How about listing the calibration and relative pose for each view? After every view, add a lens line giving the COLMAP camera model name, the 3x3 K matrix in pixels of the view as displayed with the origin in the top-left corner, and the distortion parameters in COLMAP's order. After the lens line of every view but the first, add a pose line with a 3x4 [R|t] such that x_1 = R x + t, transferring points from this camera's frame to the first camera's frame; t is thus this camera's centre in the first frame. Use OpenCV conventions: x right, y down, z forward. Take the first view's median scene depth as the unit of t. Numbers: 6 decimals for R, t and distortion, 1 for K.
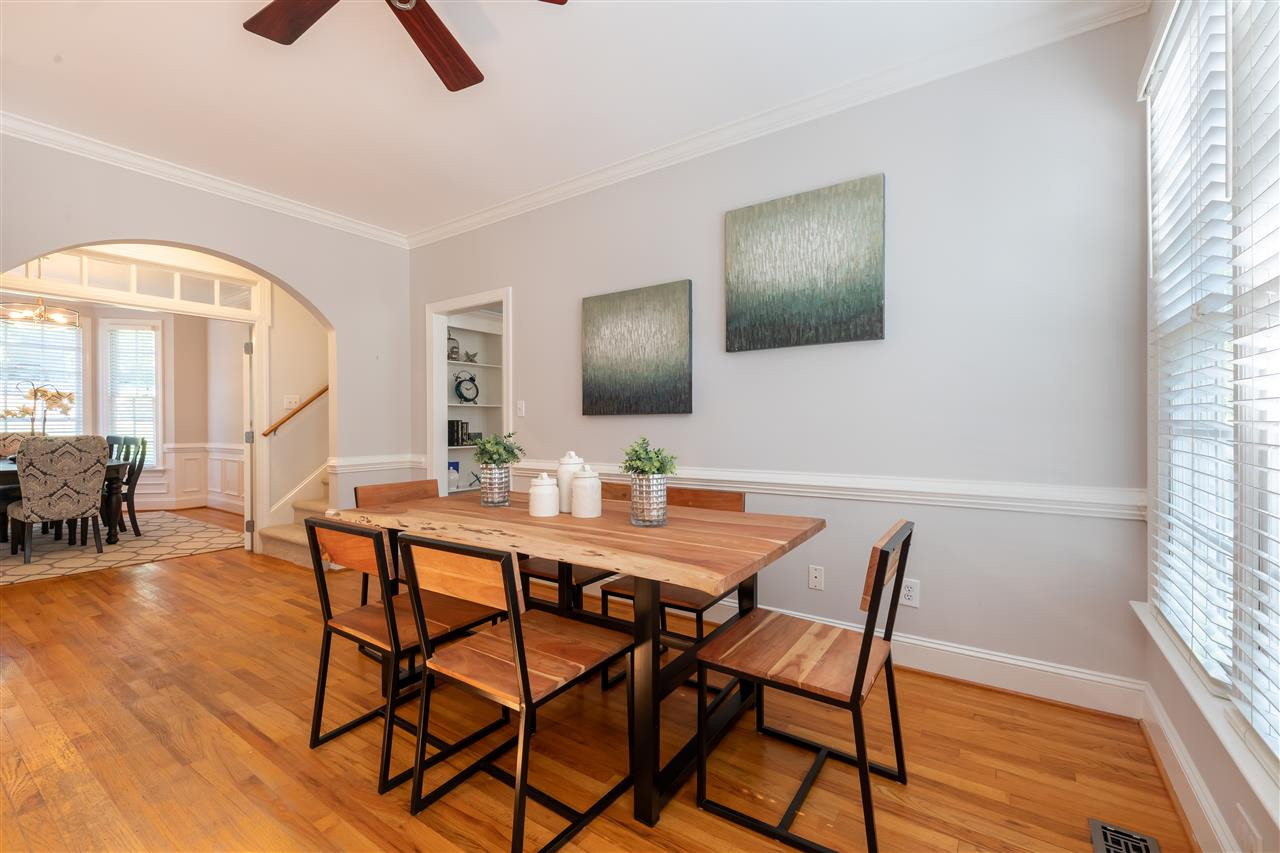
lens RADIAL K [[529.2, 0, 638.2], [0, 529.2, 423.2], [0, 0, 1]] dist [-0.016728, -0.000648]
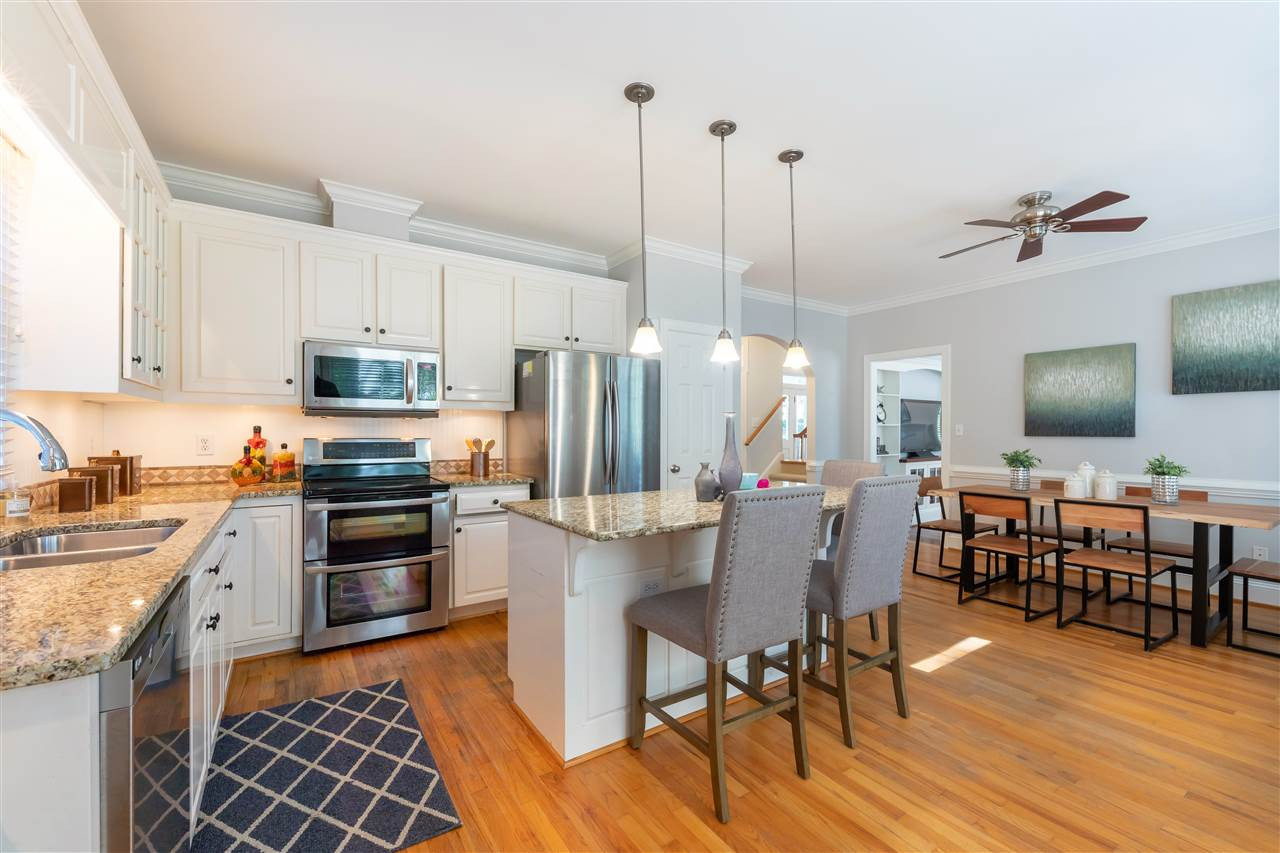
lens RADIAL K [[529.2, 0, 640.1], [0, 529.2, 427.8], [0, 0, 1]] dist [-0.016728, -0.000648]
pose [[0.921983, 0.007410, -0.387160, -0.619626], [-0.008321, 0.999965, -0.000676, -0.033334], [0.387141, 0.003845, 0.922012, -0.854065]]
